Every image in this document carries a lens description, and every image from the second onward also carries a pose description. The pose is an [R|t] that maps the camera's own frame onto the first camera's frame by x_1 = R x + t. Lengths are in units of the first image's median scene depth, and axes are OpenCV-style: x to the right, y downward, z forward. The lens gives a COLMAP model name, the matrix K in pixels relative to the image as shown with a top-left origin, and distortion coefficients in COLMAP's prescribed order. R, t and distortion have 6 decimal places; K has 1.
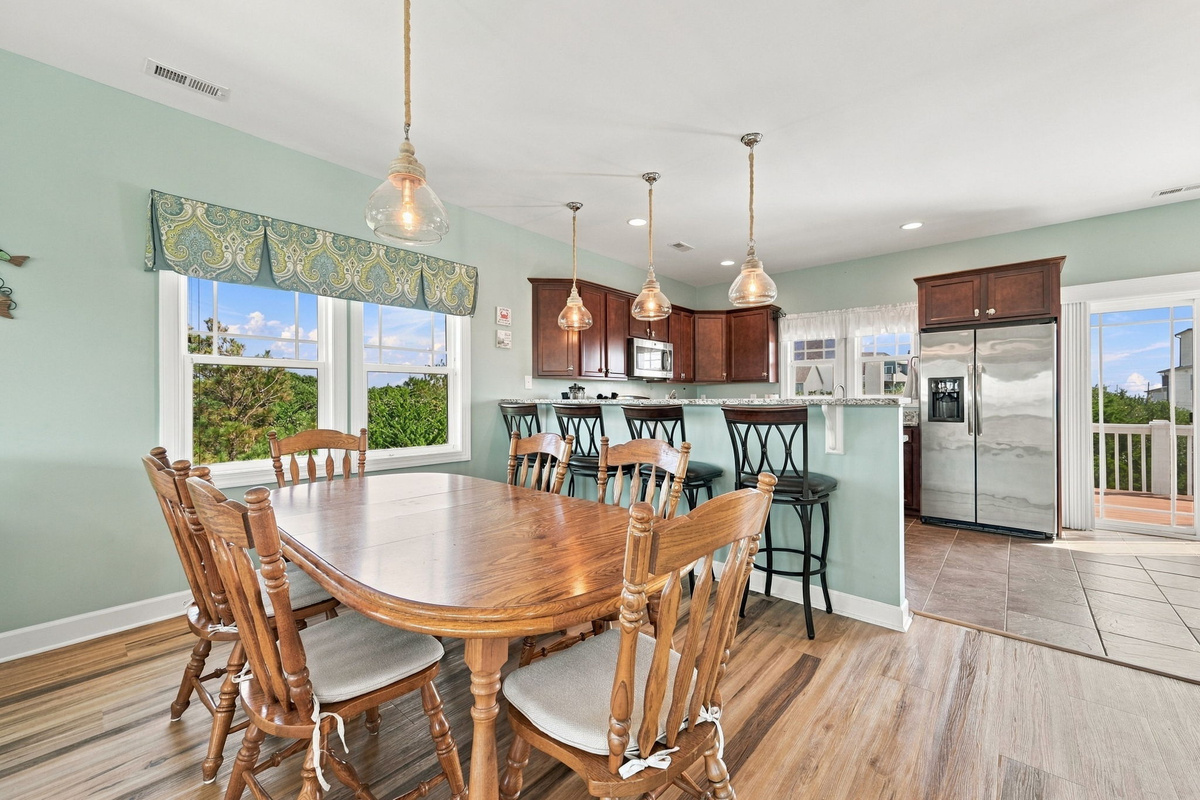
lens RADIAL K [[474.6, 0, 602.6], [0, 474.6, 401.0], [0, 0, 1]] dist [0.000232, 0.000138]
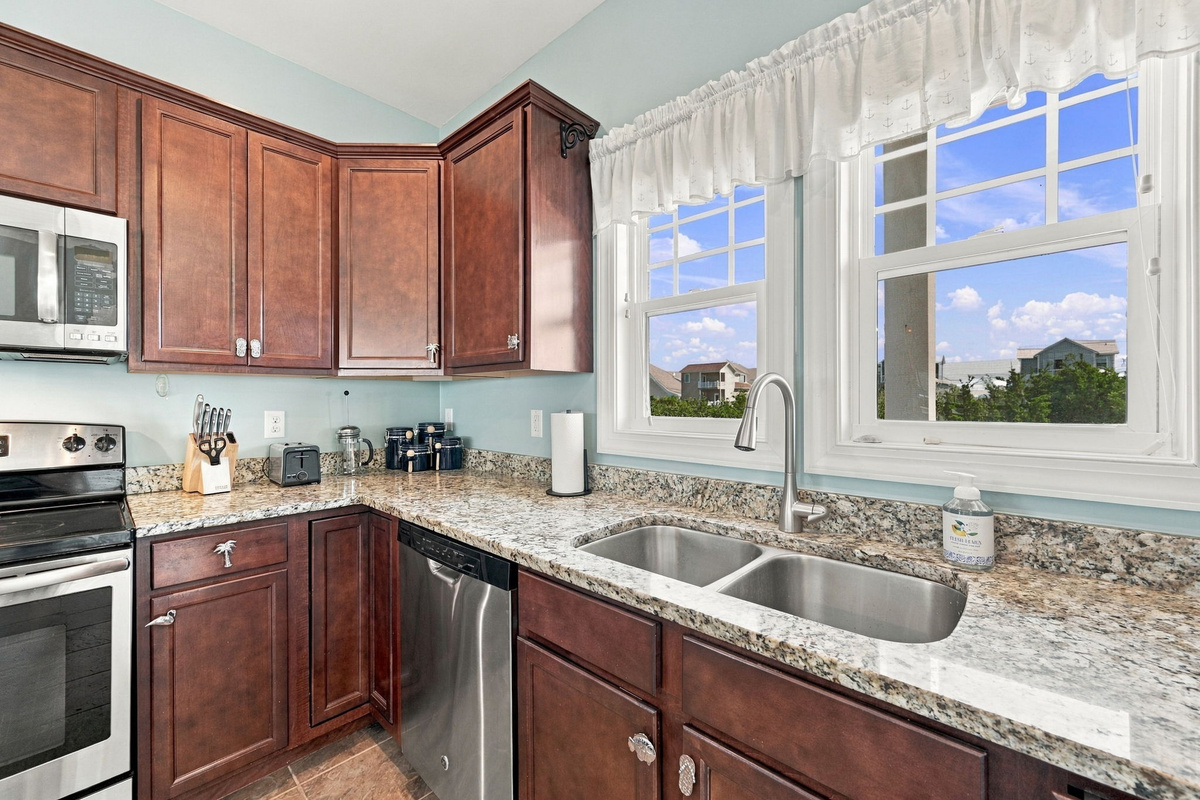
lens RADIAL K [[478.3, 0, 604.0], [0, 478.3, 400.5], [0, 0, 1]] dist [-0.001941, -0.000591]
pose [[0.999629, 0.001095, -0.027200, 0.534484], [-0.001266, 0.999979, -0.006293, -0.026882], [0.027193, 0.006326, 0.999610, 0.966189]]
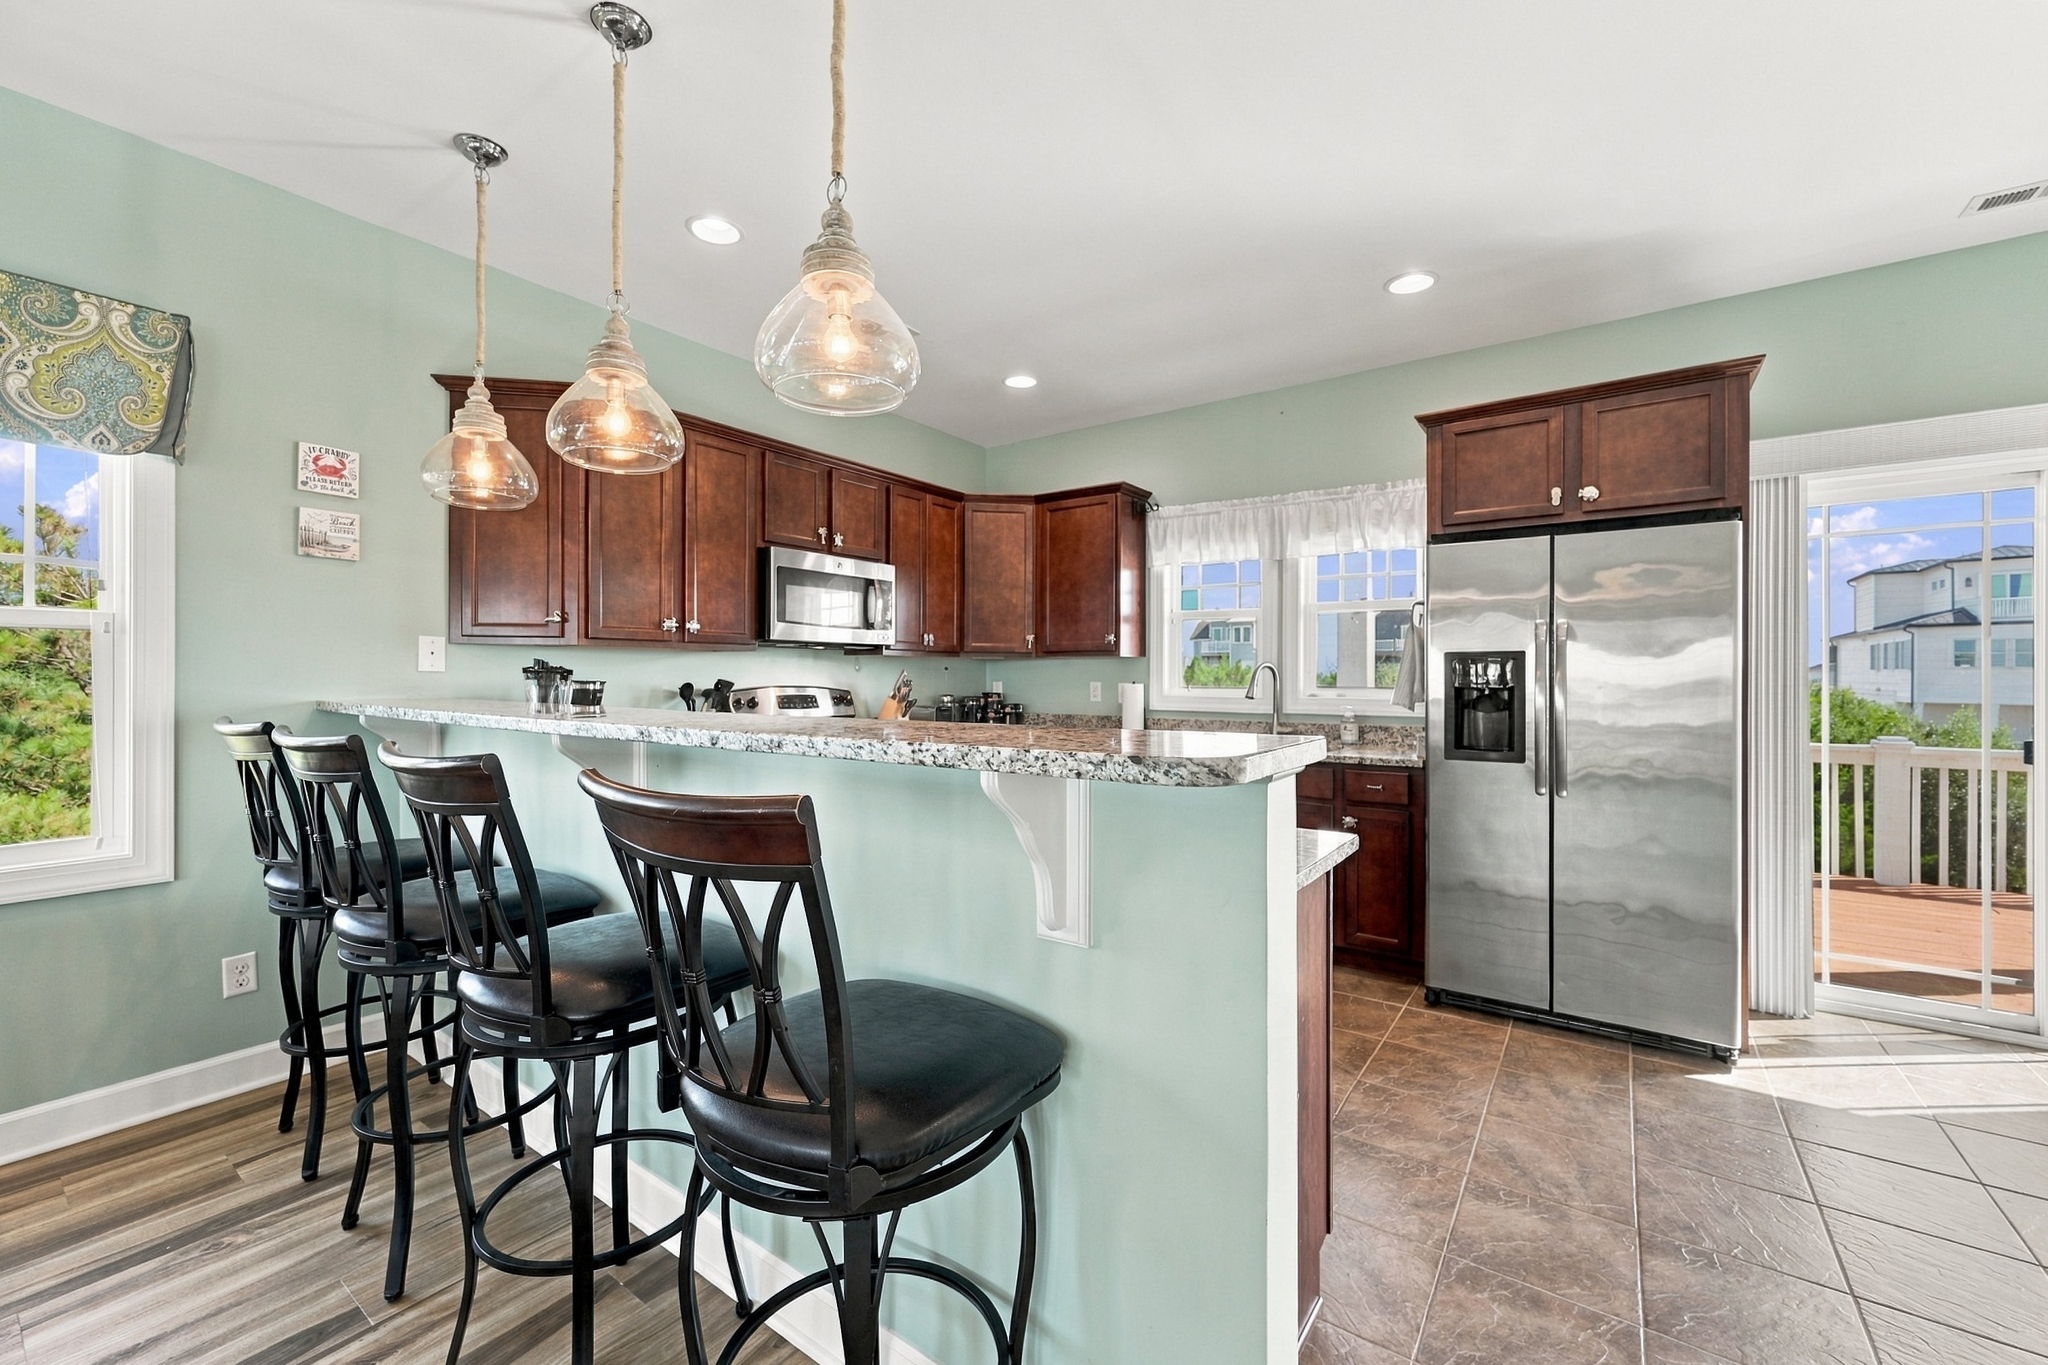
lens RADIAL K [[810.0, 0, 1028.4], [0, 810.0, 684.2], [0, 0, 1]] dist [0.000232, 0.000138]
pose [[0.995464, 0.005350, 0.094990, 0.256899], [-0.005881, 0.999969, 0.005312, -0.022400], [-0.094959, -0.005846, 0.995464, 0.330804]]
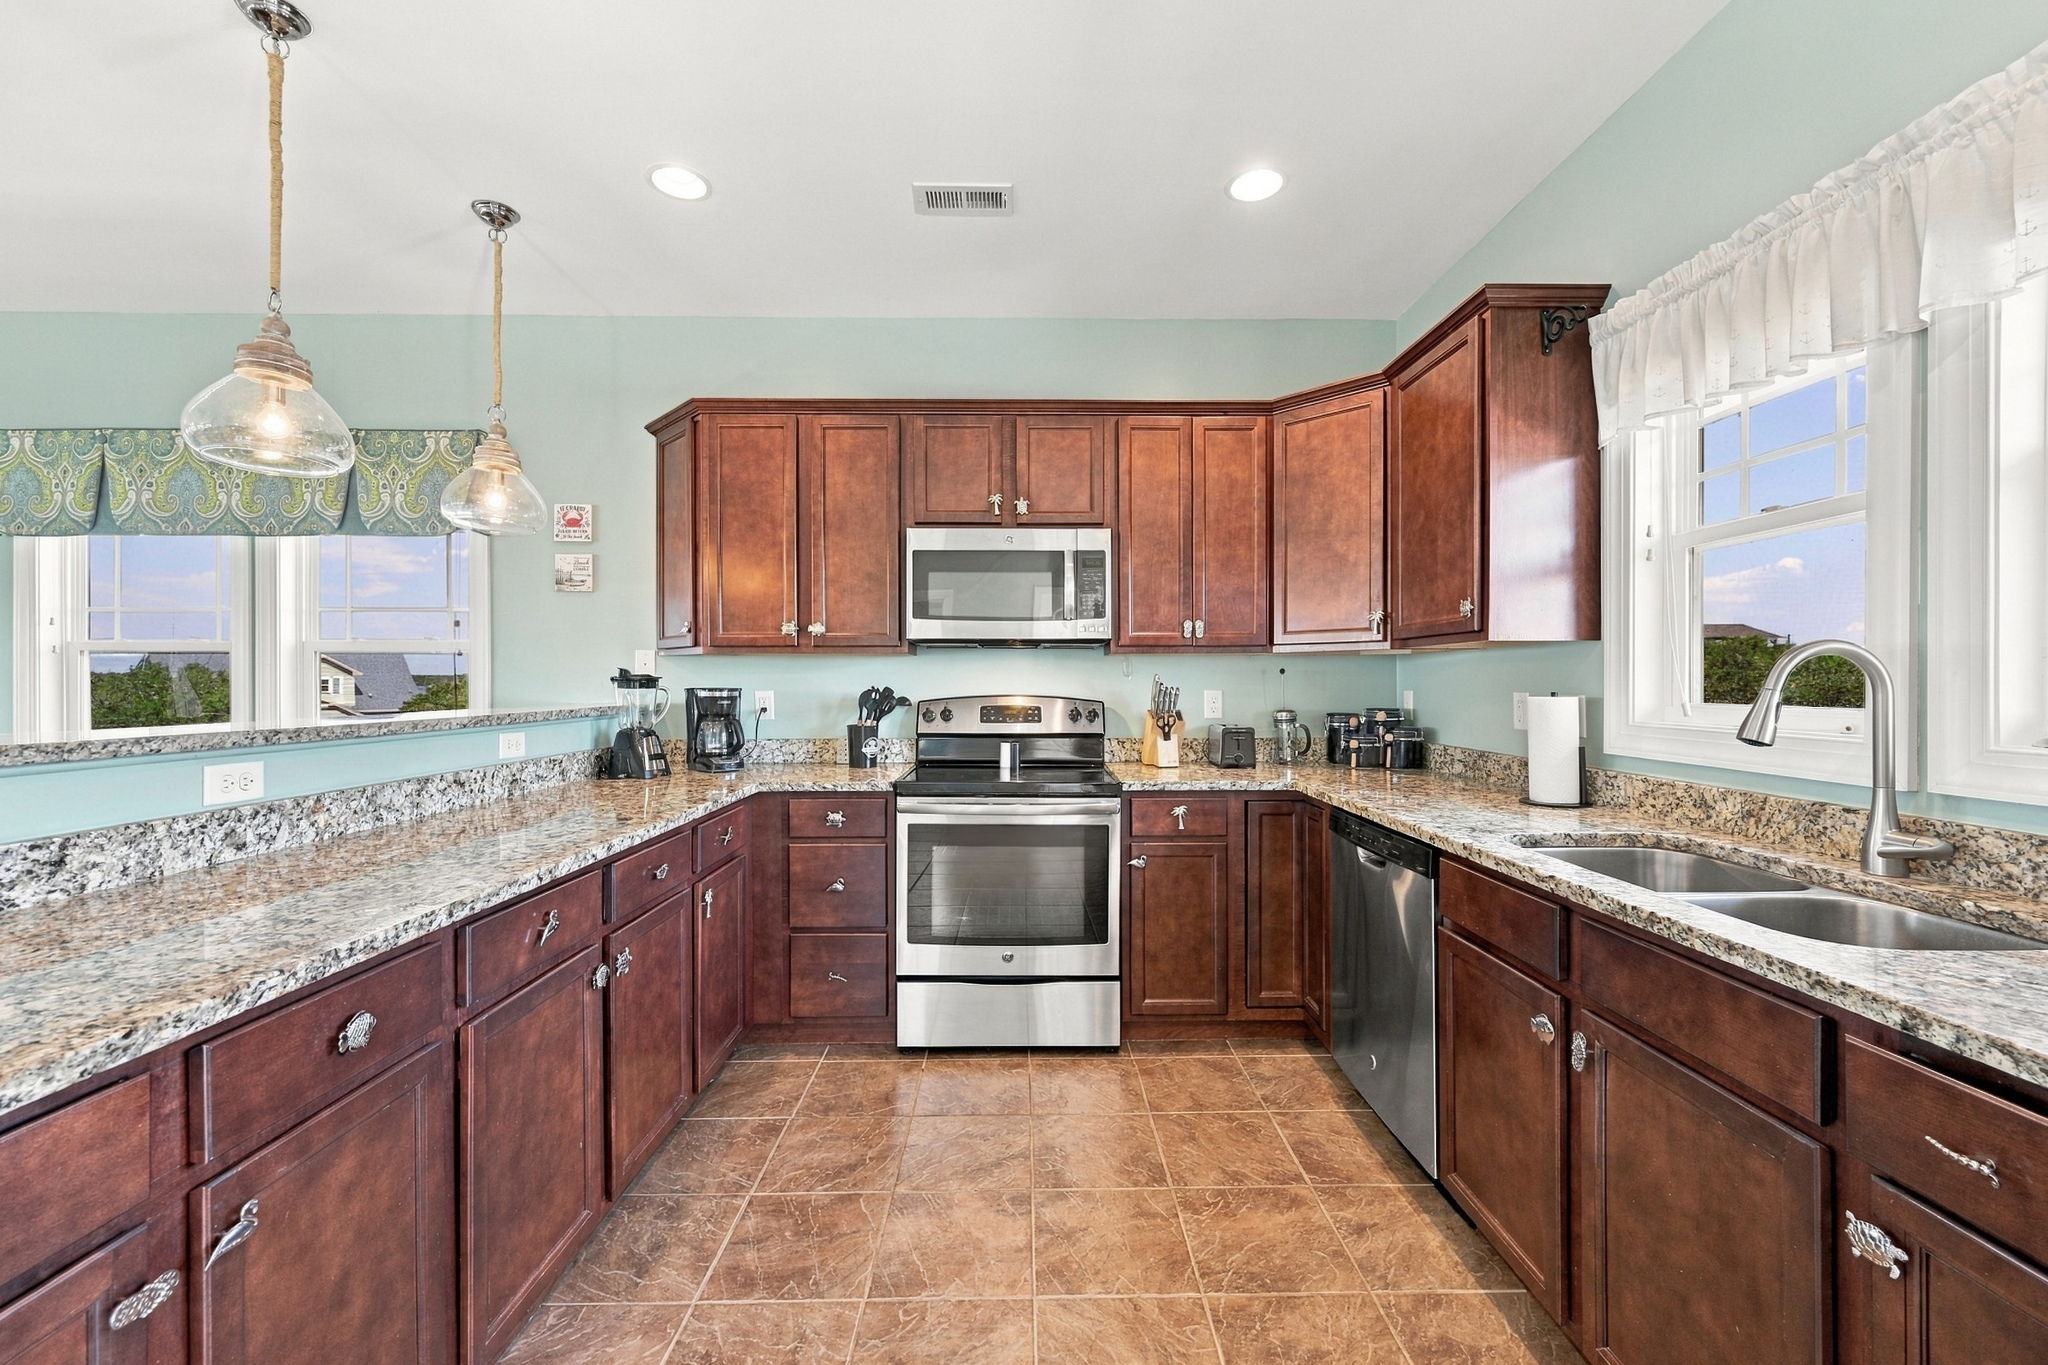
lens RADIAL K [[810.0, 0, 1028.4], [0, 810.0, 684.2], [0, 0, 1]] dist [0.000232, 0.000138]
pose [[0.669337, 0.004528, -0.742945, 0.649489], [-0.004705, 0.999987, 0.001856, -0.025871], [0.742944, 0.002253, 0.669350, 0.785539]]
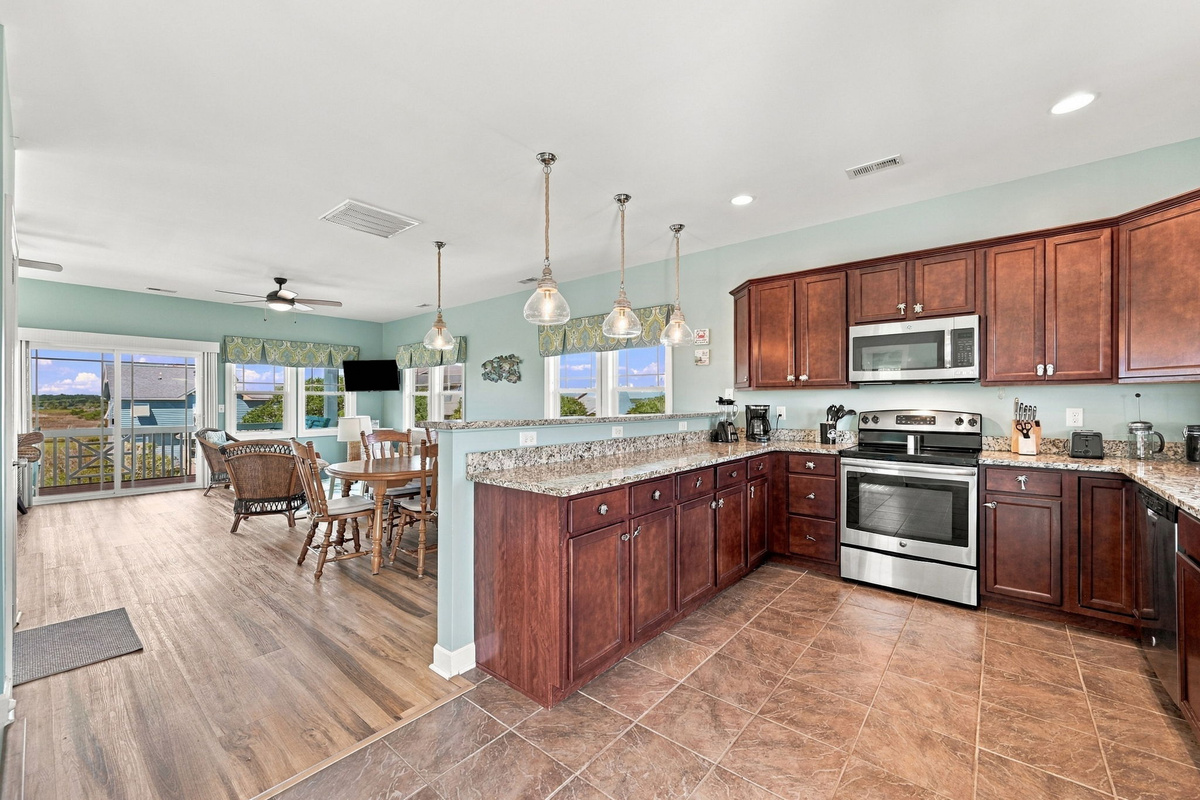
lens RADIAL K [[474.6, 0, 602.6], [0, 474.6, 401.0], [0, 0, 1]] dist [0.000232, 0.000138]
pose [[0.027217, 0.001643, -0.999628, 0.869188], [-0.004129, 0.999990, 0.001531, -0.028056], [0.999621, 0.004086, 0.027223, 0.723437]]
